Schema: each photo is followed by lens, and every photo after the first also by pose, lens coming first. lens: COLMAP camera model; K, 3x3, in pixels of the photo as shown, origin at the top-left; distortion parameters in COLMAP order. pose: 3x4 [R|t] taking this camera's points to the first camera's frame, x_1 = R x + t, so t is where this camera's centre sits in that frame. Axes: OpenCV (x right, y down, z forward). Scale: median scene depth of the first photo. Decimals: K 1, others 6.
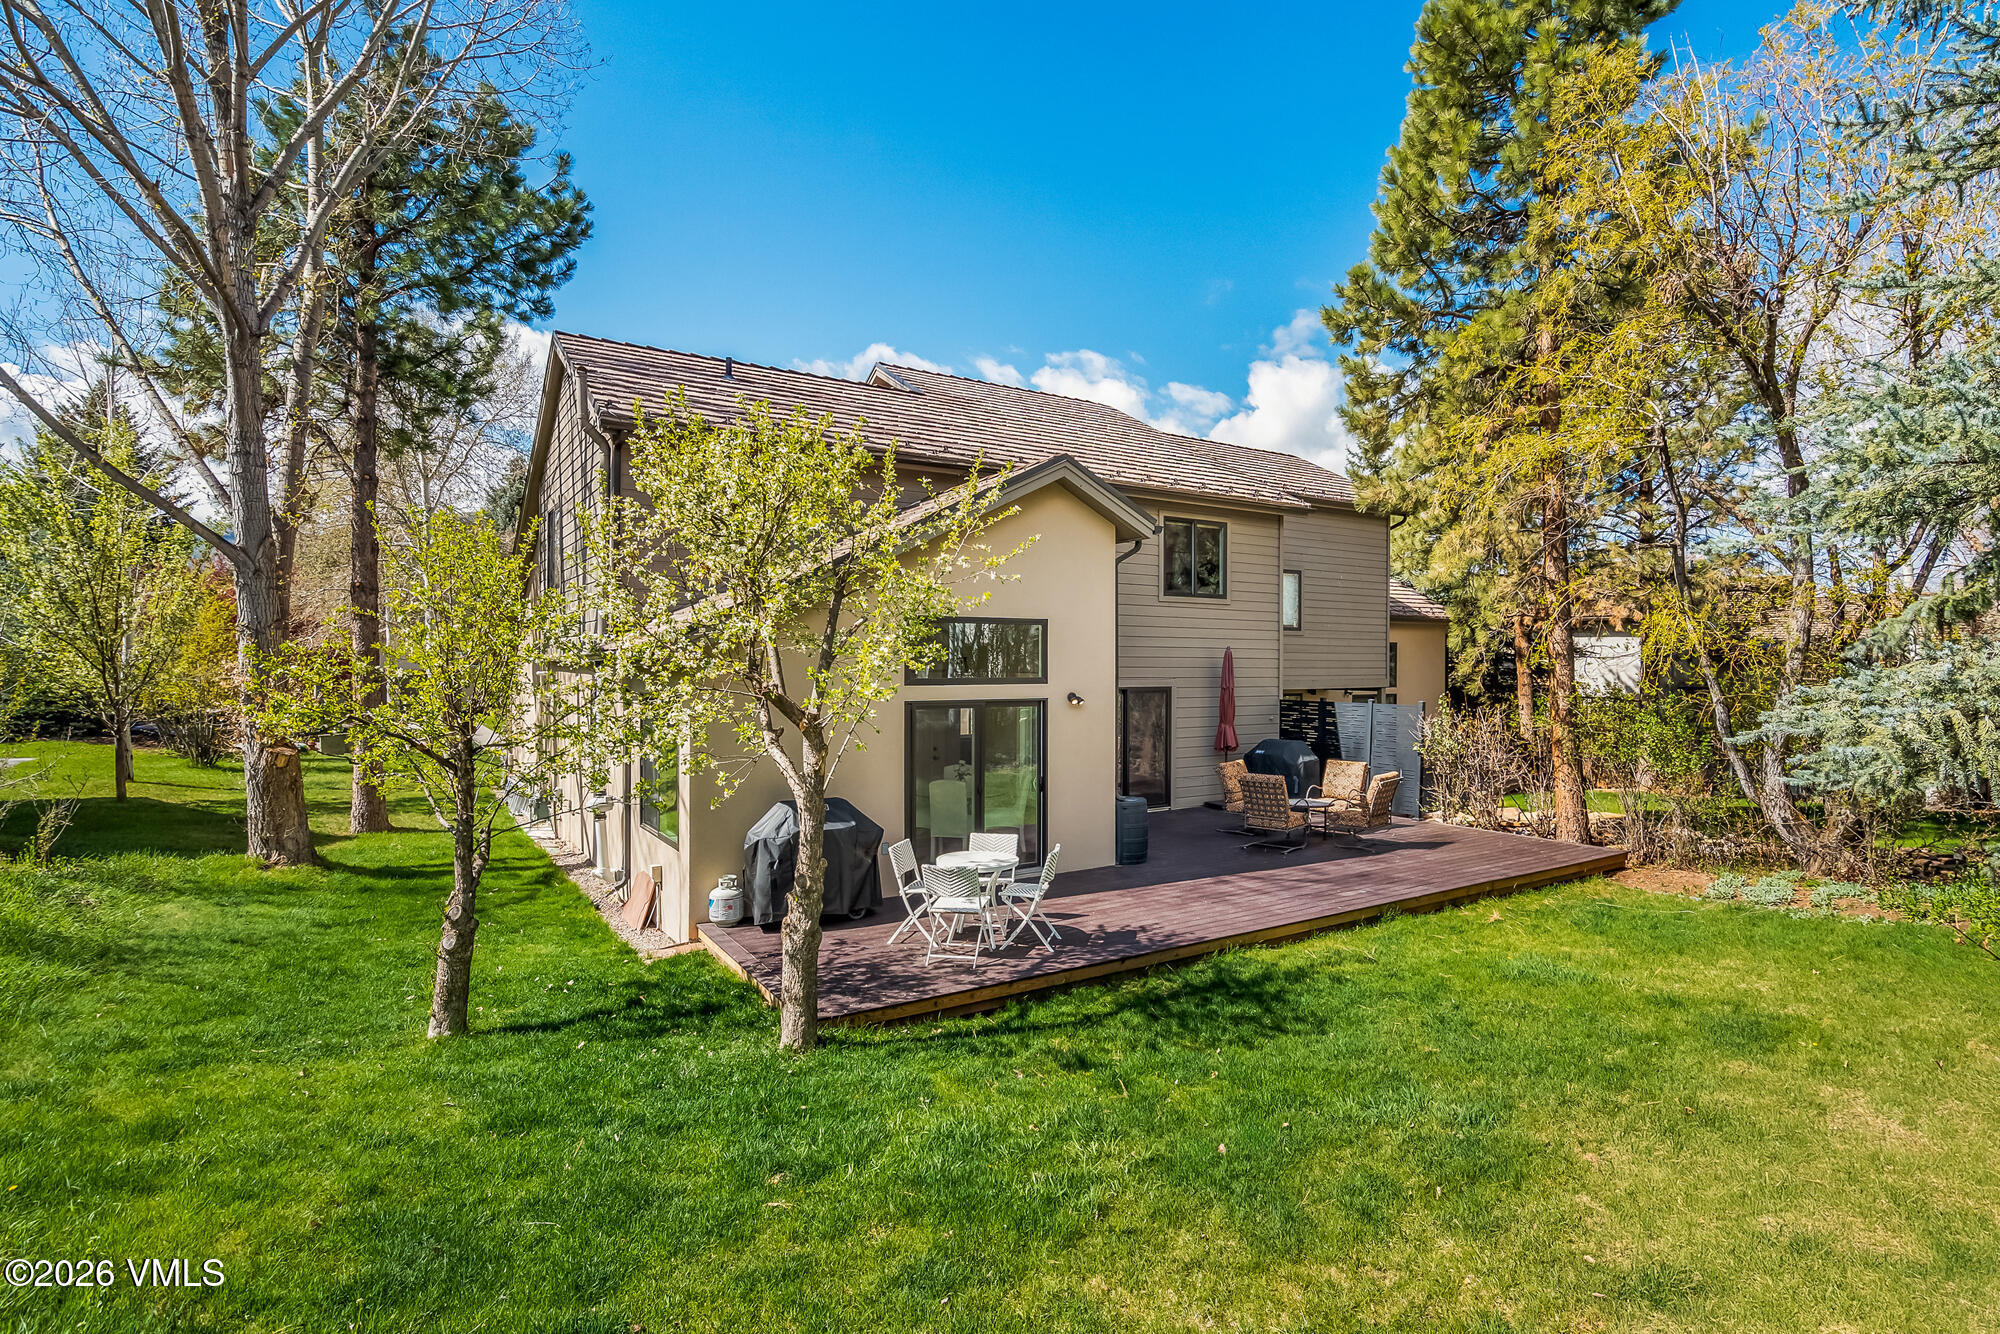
lens RADIAL K [[906.8, 0, 1000.0], [0, 906.8, 667.0], [0, 0, 1]] dist [-0.002860, -0.000201]
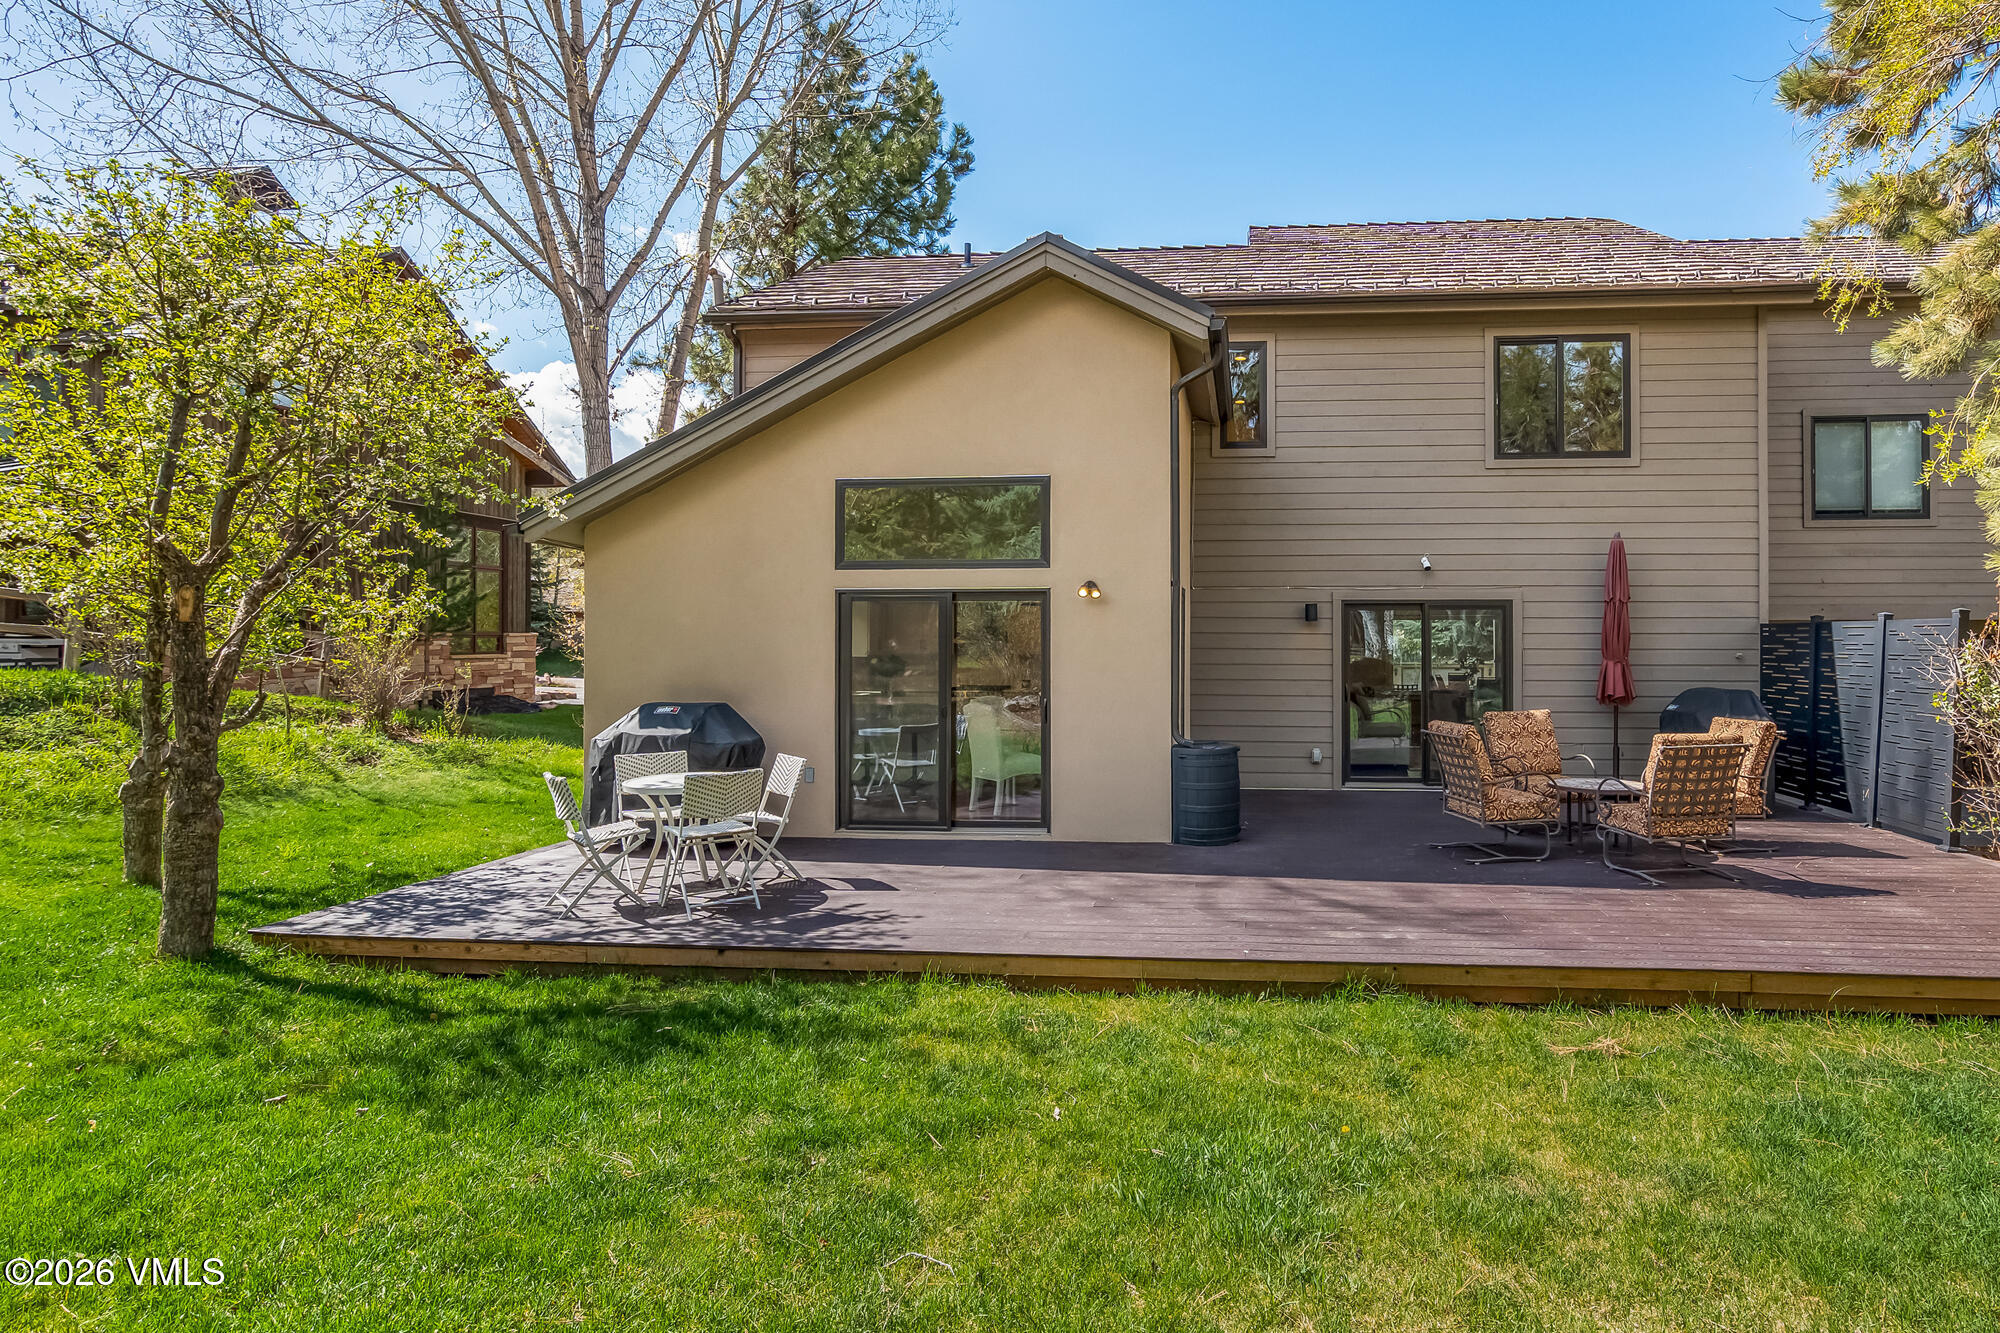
lens RADIAL K [[968.9, 0, 1000.2], [0, 968.9, 611.6], [0, 0, 1]] dist [-0.002304, -0.000231]
pose [[0.818394, -0.005621, -0.574630, 0.462639], [-0.001377, 0.999930, -0.011742, 0.062513], [0.574656, 0.010401, 0.818329, 0.372401]]
